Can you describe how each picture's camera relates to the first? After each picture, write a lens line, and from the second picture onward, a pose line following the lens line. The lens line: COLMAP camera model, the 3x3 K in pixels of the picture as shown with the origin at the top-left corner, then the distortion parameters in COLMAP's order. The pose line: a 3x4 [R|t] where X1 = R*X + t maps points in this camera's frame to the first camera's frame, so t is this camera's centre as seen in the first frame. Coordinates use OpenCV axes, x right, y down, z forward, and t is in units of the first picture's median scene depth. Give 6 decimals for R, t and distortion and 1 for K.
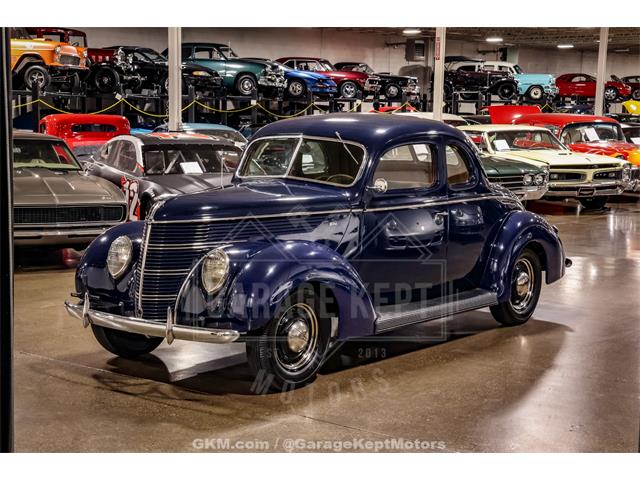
lens RADIAL K [[1126.4, 0, 320.3], [0, 1126.4, 241.4], [0, 0, 1]] dist [0.215786, 0.000000]
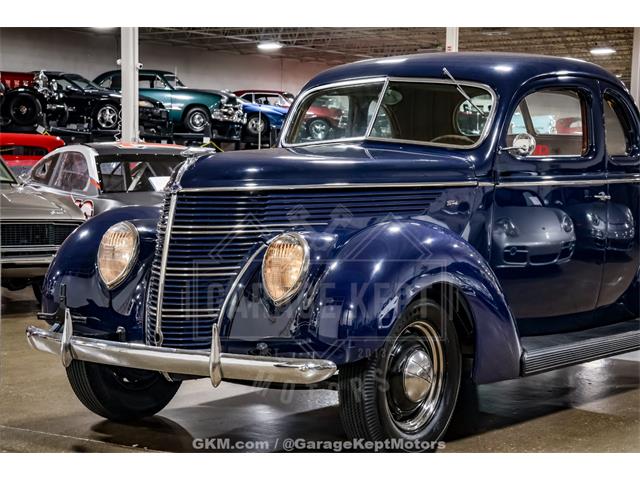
lens RADIAL K [[1286.1, 0, 316.1], [0, 1286.1, 241.6], [0, 0, 1]] dist [0.296047, 0.000000]
pose [[0.998792, -0.006170, 0.048743, -0.062350], [0.009469, 0.997658, -0.067744, 0.033736], [-0.048211, 0.068123, 0.996511, 0.173187]]
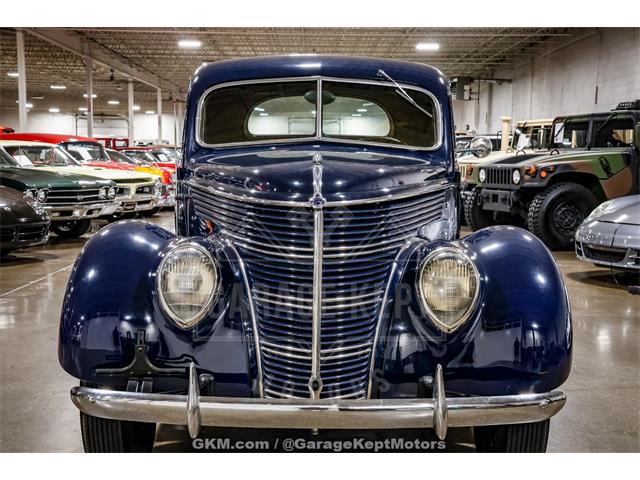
lens RADIAL K [[958.2, 0, 296.8], [0, 958.2, 240.2], [0, 0, 1]] dist [0.166087, 0.000000]
pose [[0.779211, -0.064172, 0.623468, -0.245320], [0.084546, 0.996415, -0.003108, -0.000563], [-0.621033, 0.055134, 0.781843, 0.386710]]
